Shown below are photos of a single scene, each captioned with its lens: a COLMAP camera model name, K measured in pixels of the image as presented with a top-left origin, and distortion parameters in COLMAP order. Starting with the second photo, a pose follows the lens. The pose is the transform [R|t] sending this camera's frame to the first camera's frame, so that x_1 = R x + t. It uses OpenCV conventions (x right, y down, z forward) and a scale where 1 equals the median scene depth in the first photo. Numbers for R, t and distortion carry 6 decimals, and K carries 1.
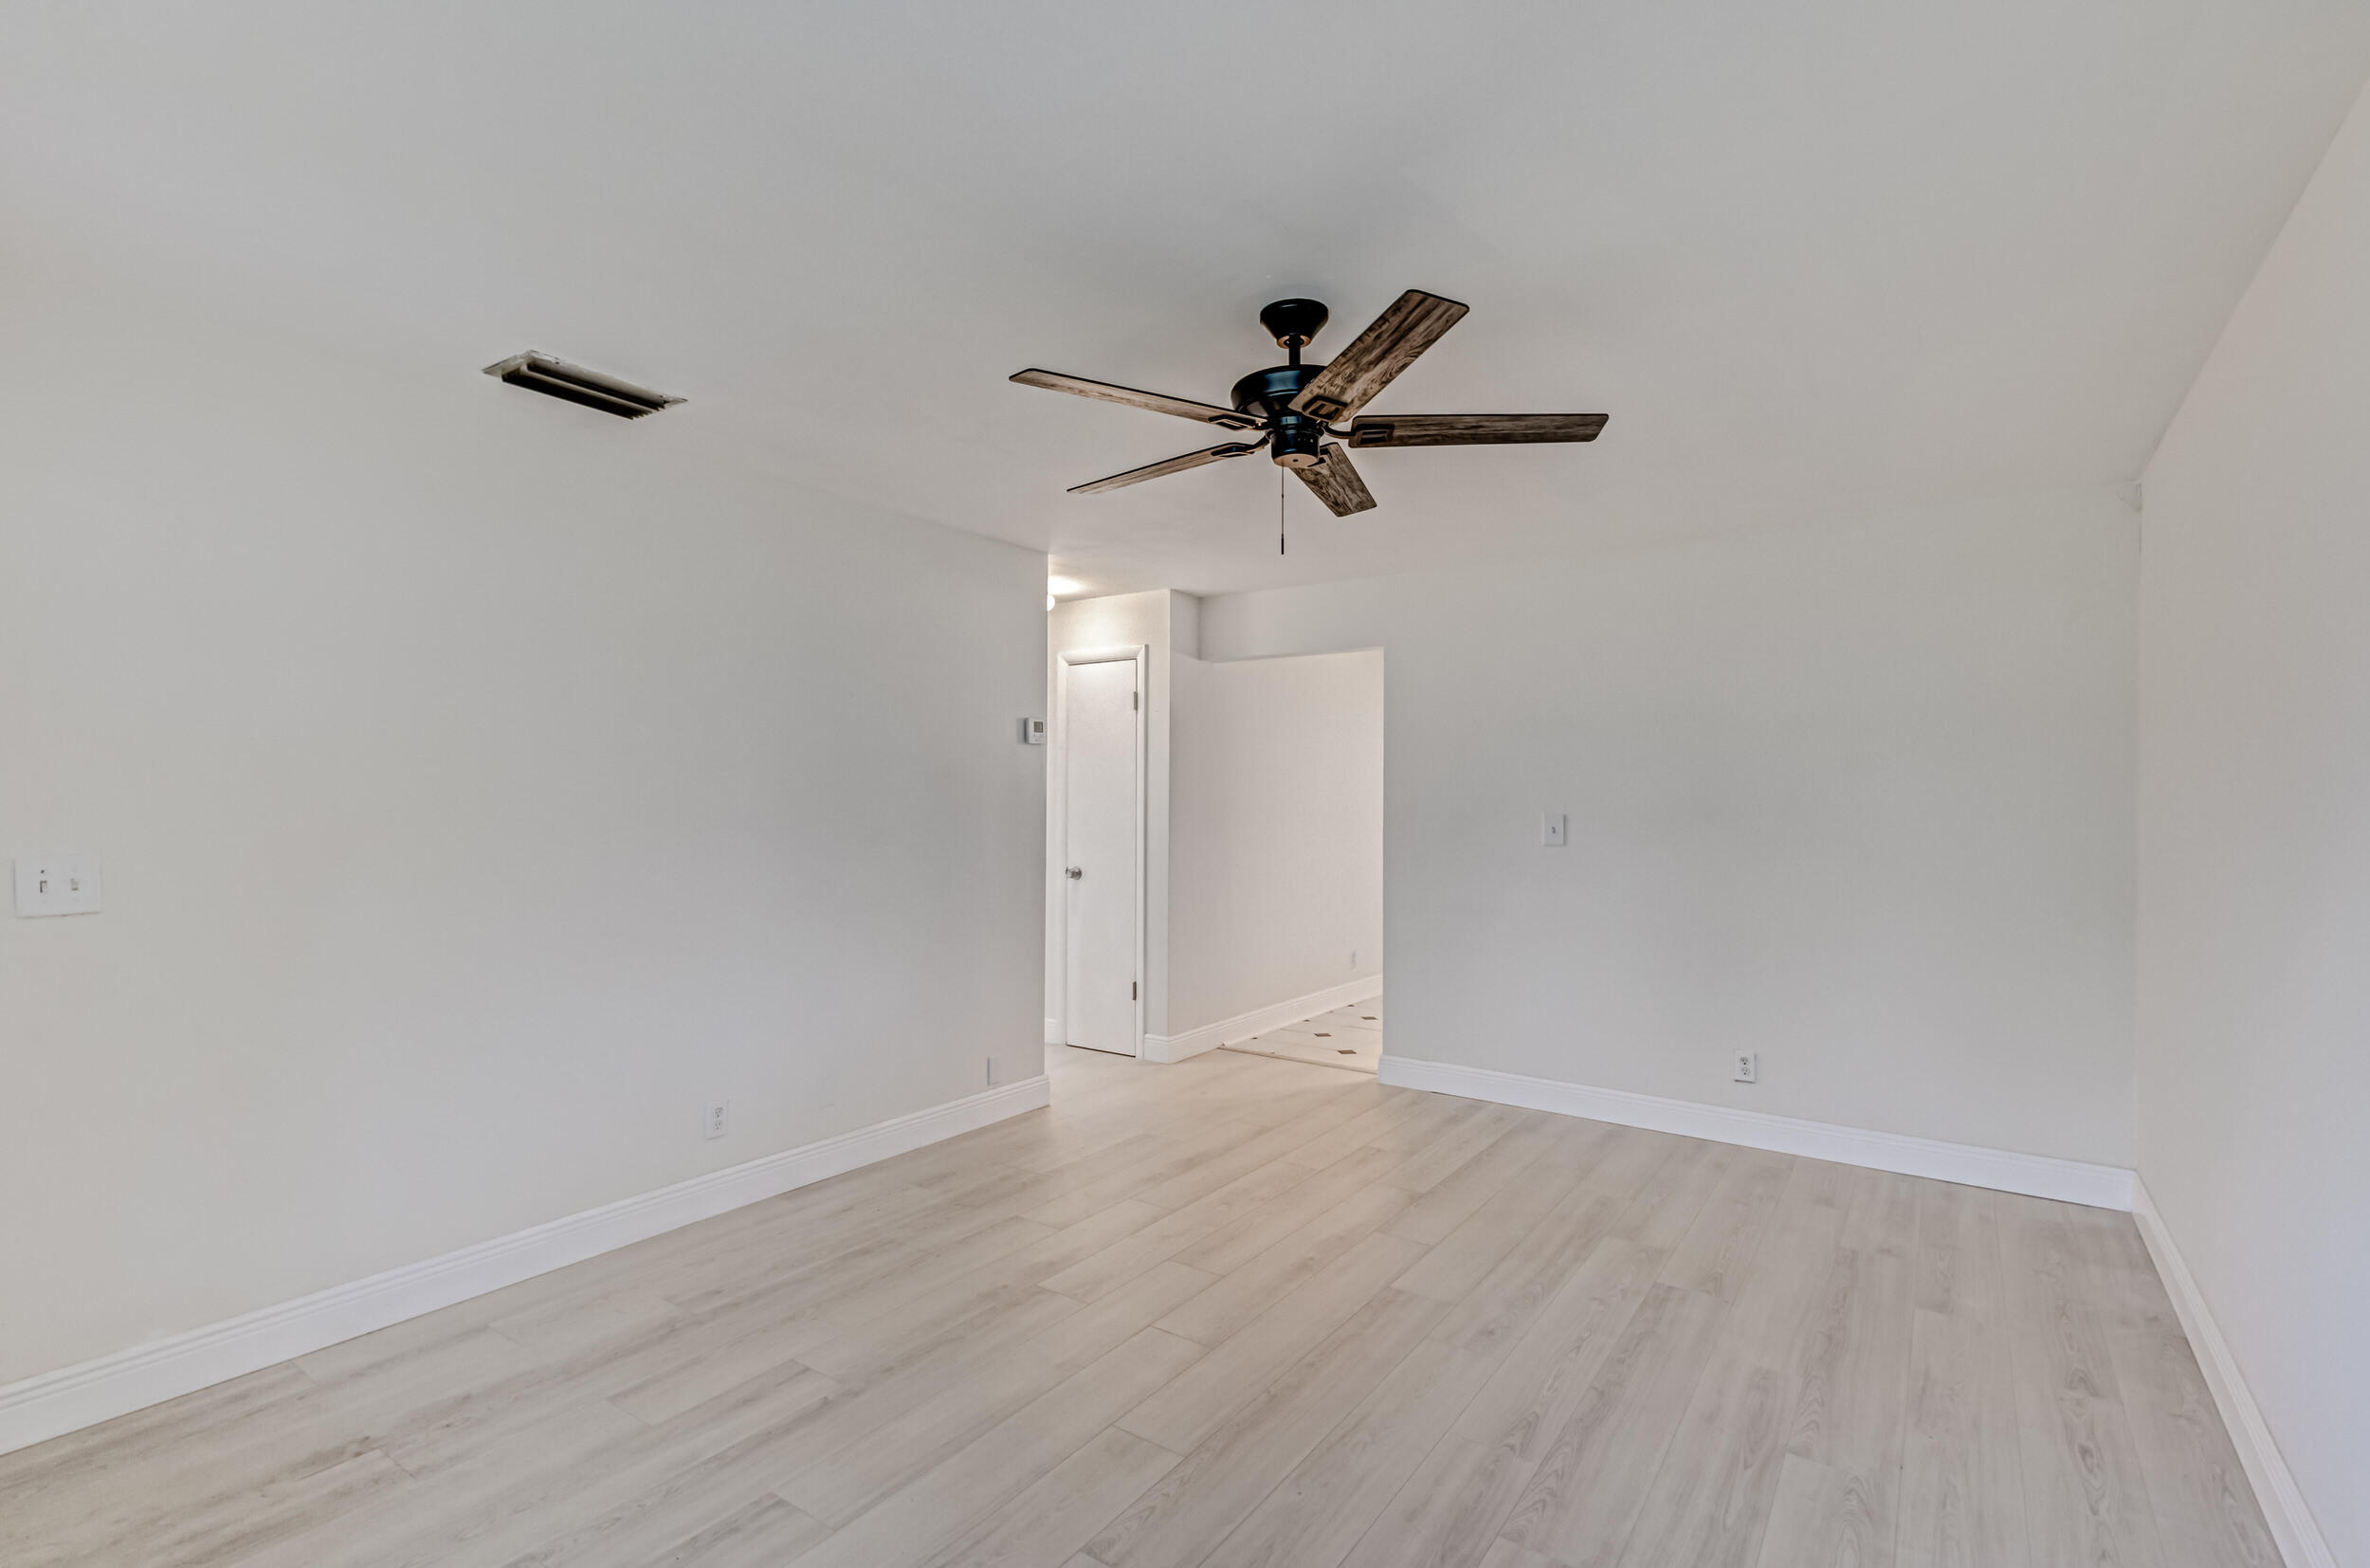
lens RADIAL K [[1096.9, 0, 1173.7], [0, 1096.9, 798.2], [0, 0, 1]] dist [0.018299, 0.000374]
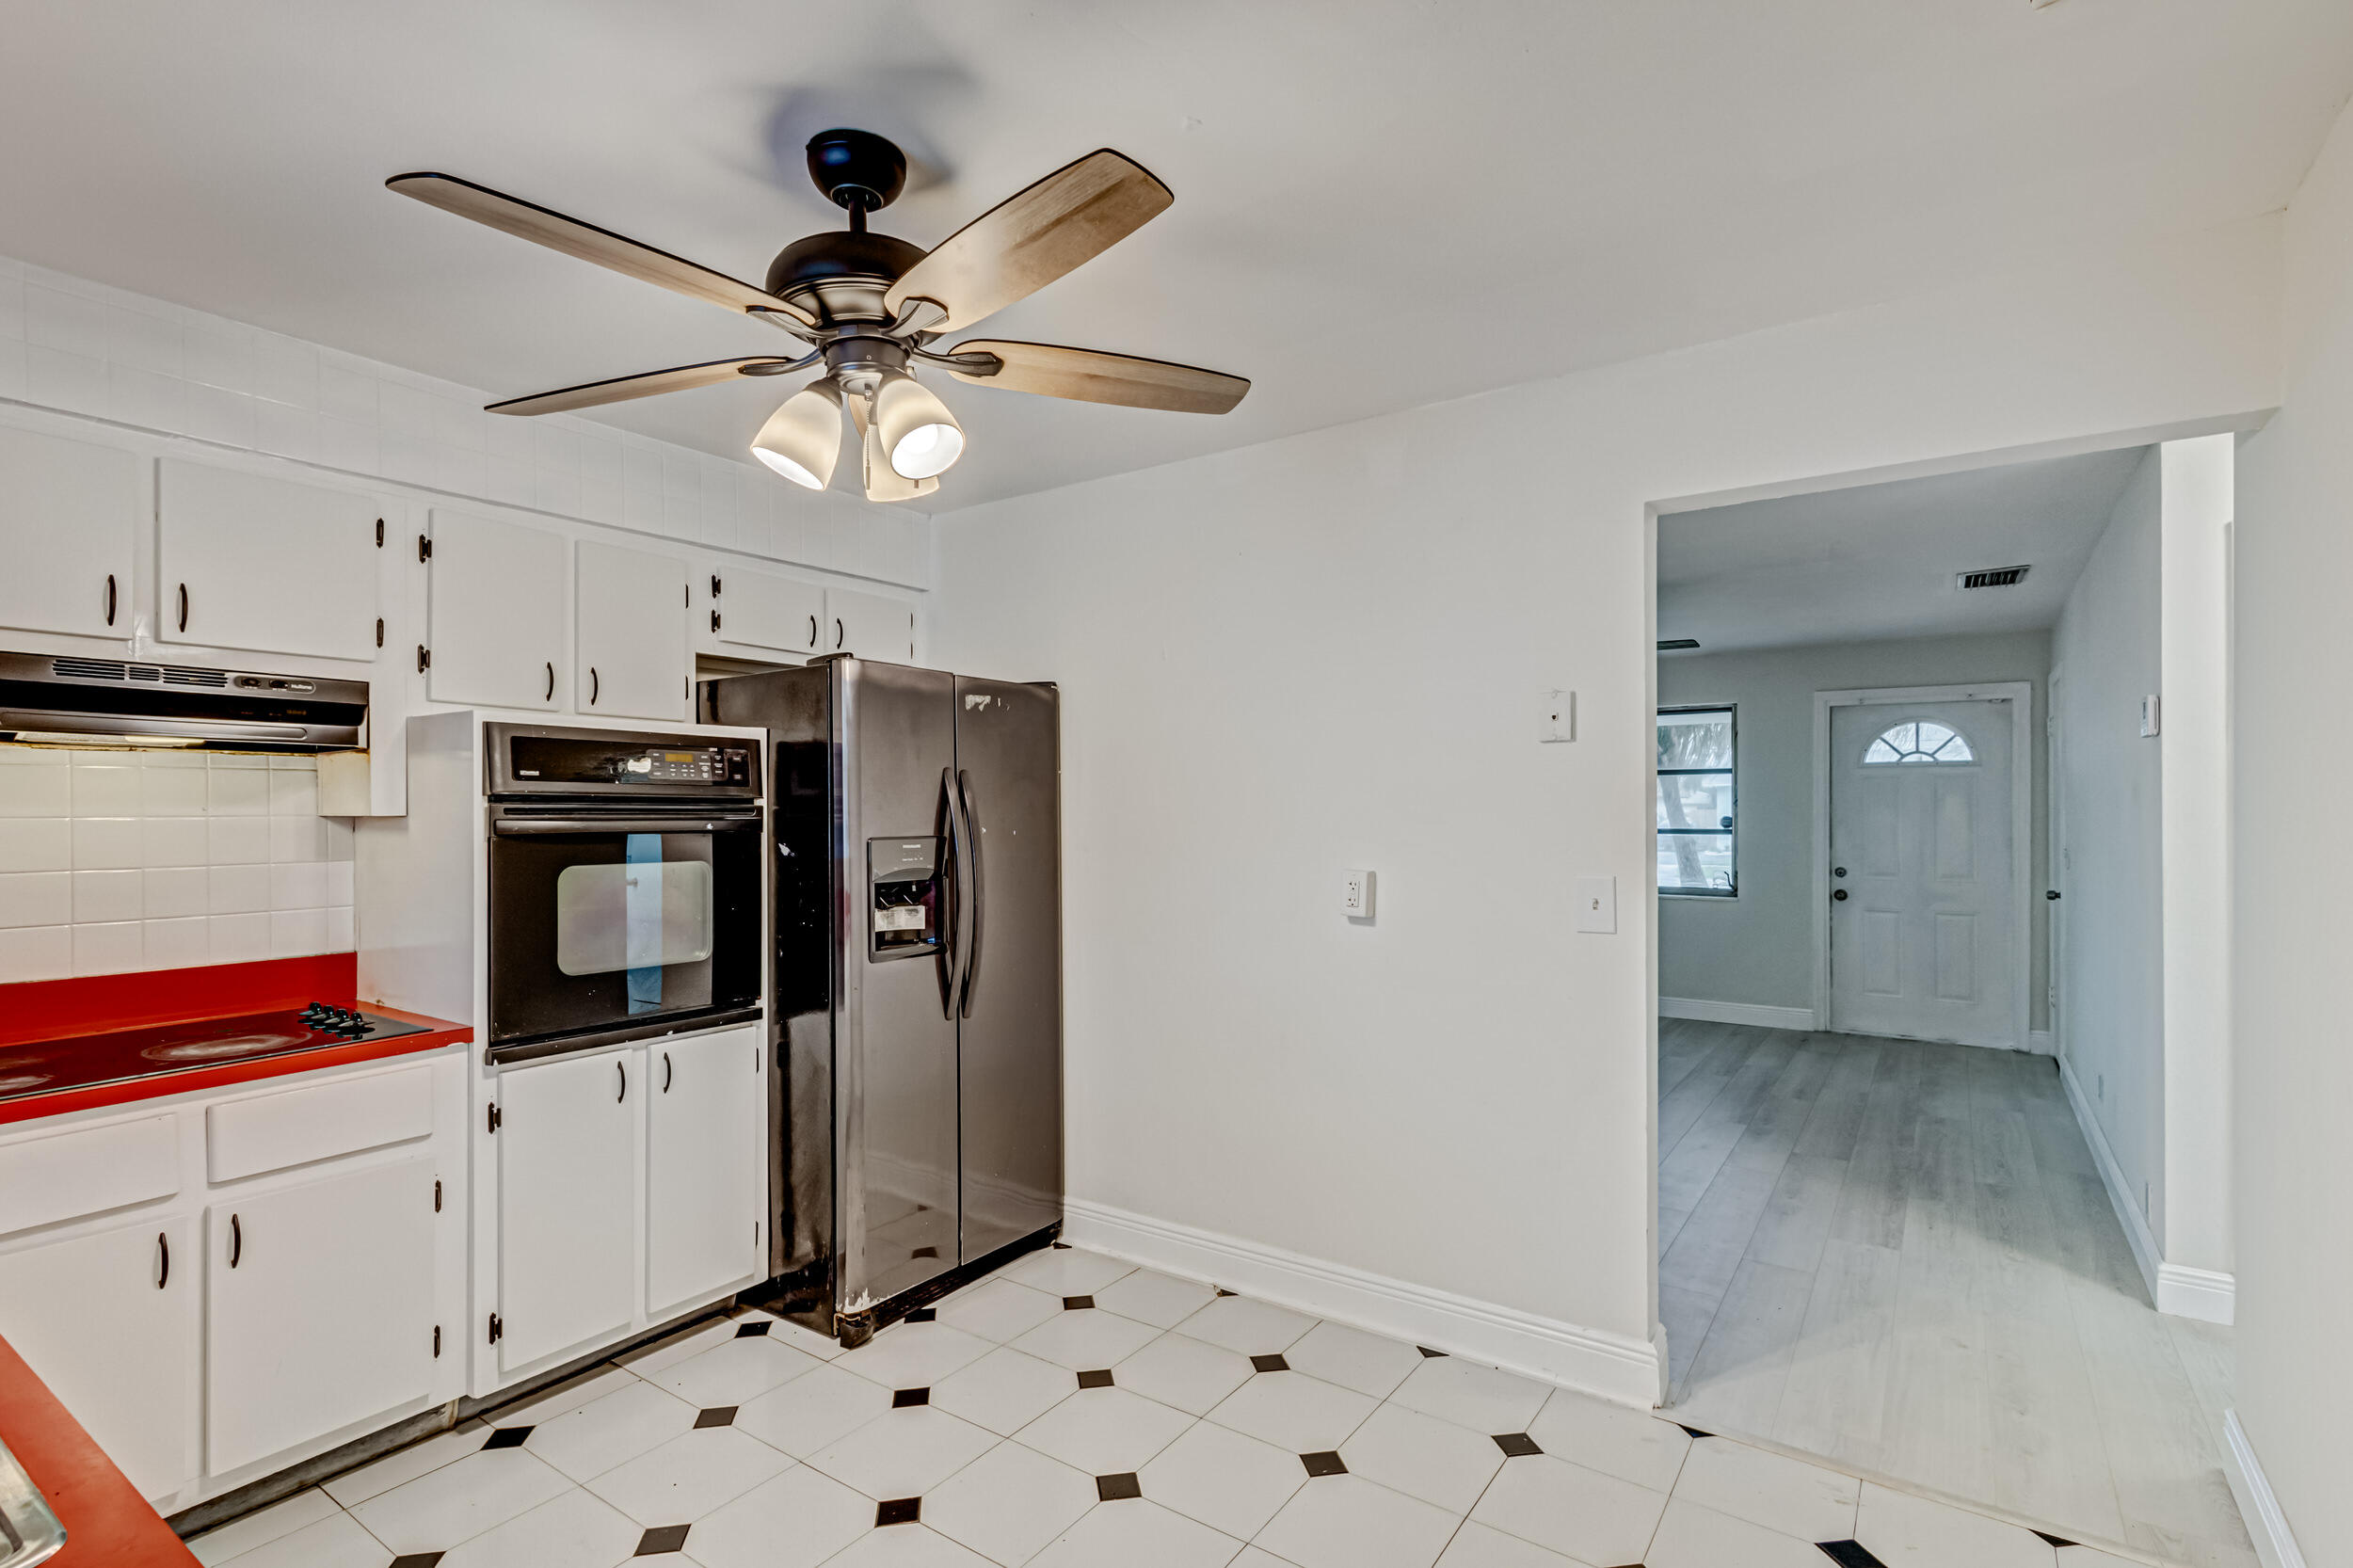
lens RADIAL K [[1108.7, 0, 1166.1], [0, 1108.7, 804.9], [0, 0, 1]] dist [0.008636, -0.000107]
pose [[-0.999981, -0.004604, -0.004164, 0.703123], [-0.004562, 0.999941, -0.009866, 0.001325], [0.004209, -0.009847, -0.999943, 2.537610]]
